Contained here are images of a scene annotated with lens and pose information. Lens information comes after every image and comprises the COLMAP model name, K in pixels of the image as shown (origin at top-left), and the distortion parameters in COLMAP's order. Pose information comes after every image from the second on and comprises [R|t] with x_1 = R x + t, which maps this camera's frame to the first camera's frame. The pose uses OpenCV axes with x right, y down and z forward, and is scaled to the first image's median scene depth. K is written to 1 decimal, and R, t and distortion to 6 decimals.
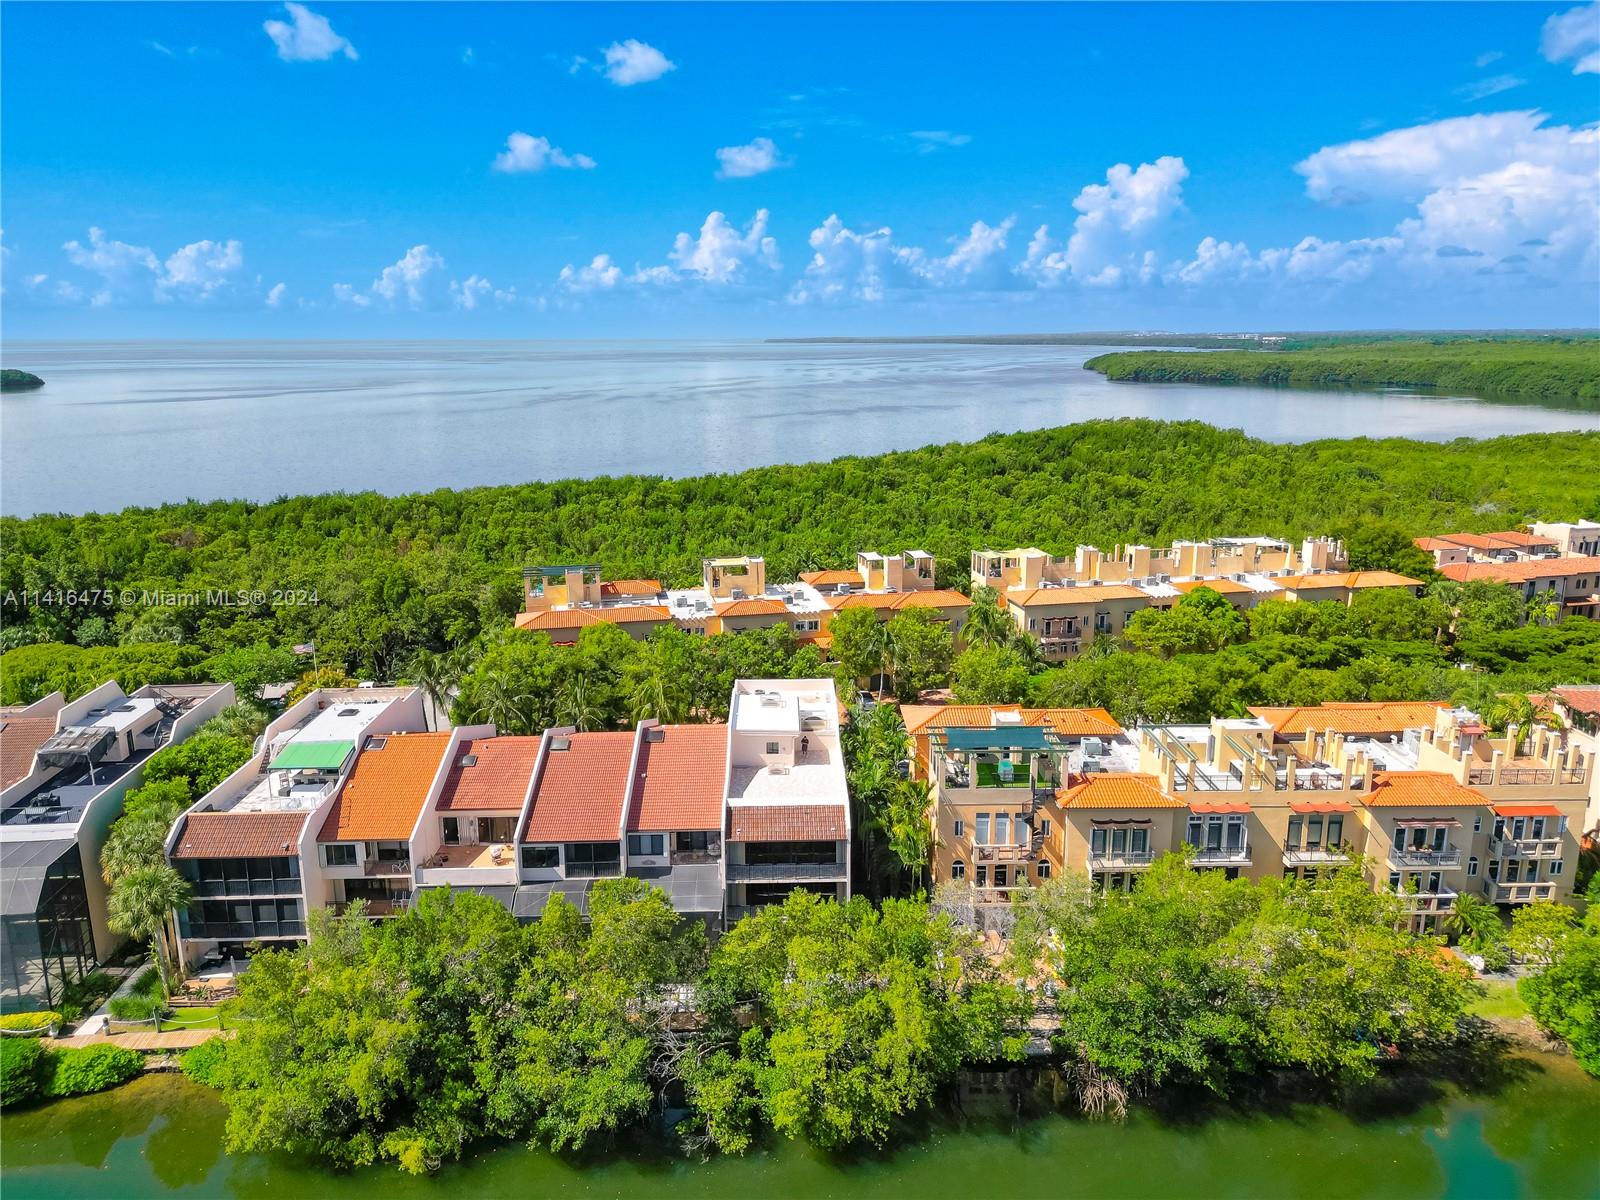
lens RADIAL K [[1117.9, 0, 800.0], [0, 1117.9, 600.0], [0, 0, 1]] dist [0.055462, -0.051916]
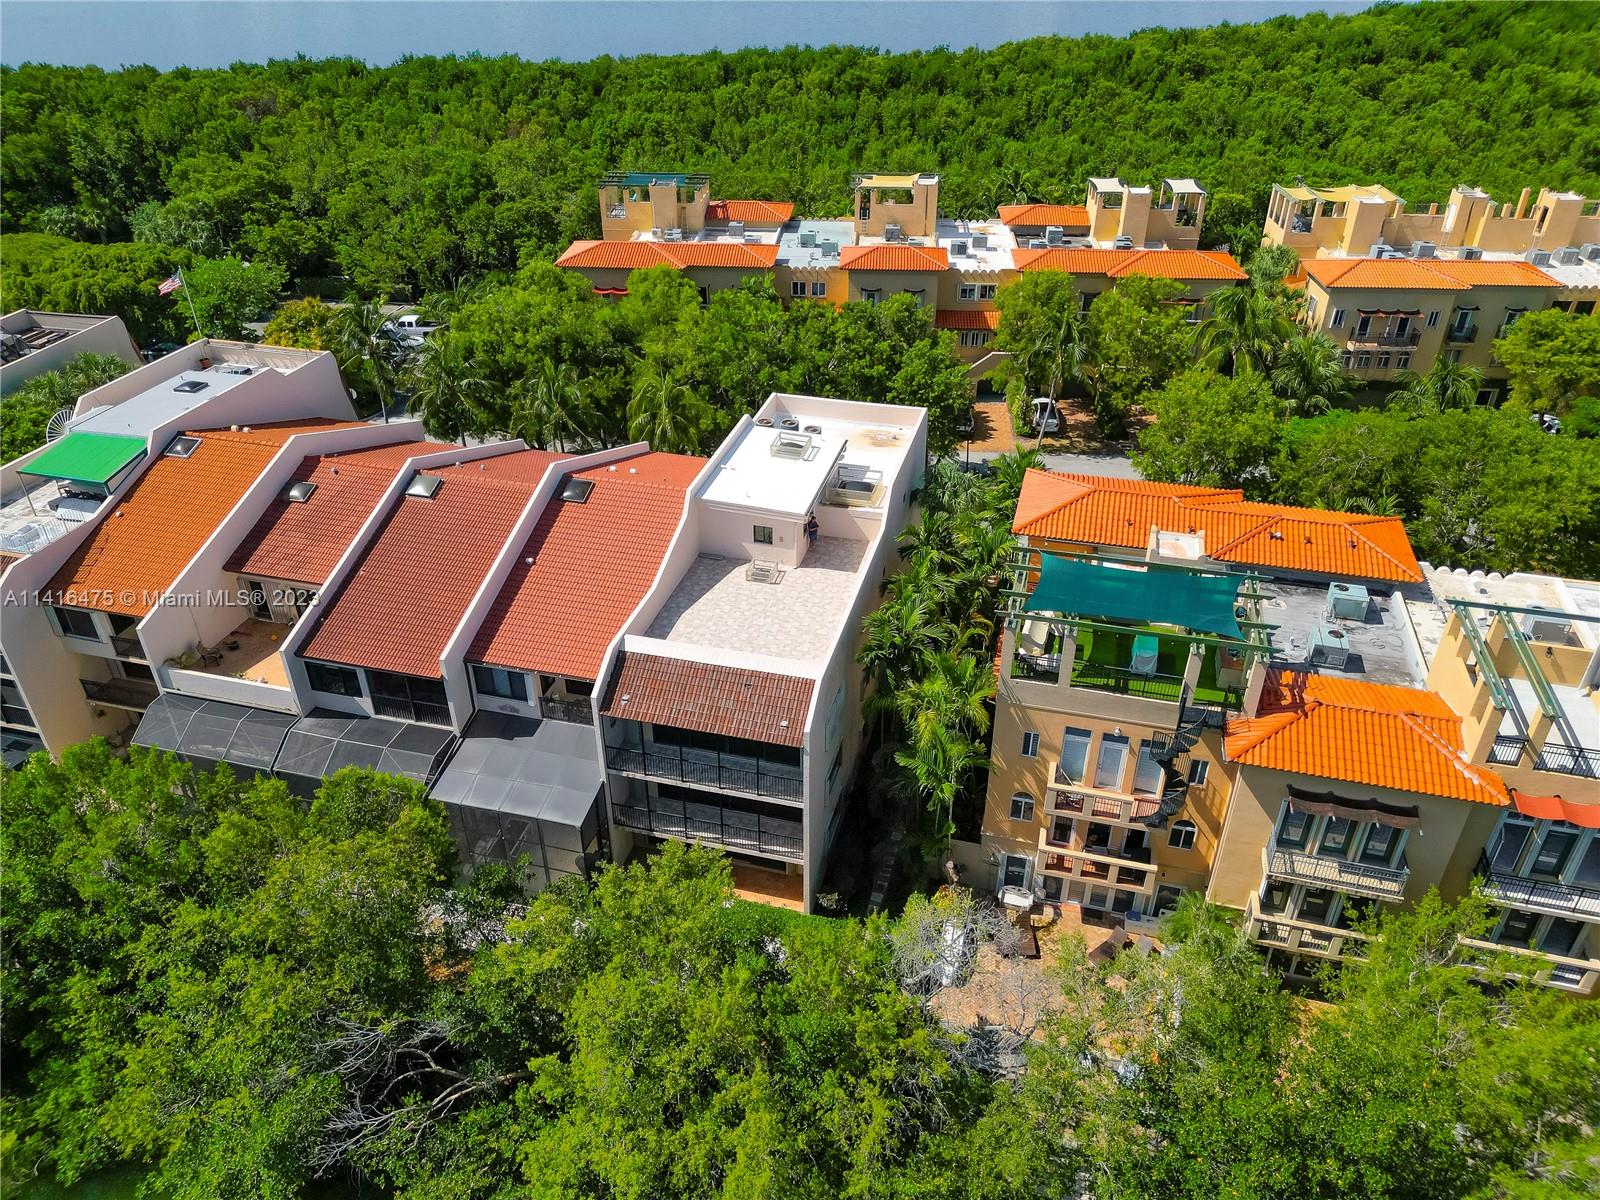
lens RADIAL K [[1117.9, 0, 800.0], [0, 1117.9, 600.0], [0, 0, 1]] dist [0.055462, -0.051916]
pose [[0.961024, 0.151232, -0.231435, 0.087677], [-0.066822, 0.939362, 0.336352, -0.022933], [0.268268, -0.307778, 0.912855, 0.288897]]
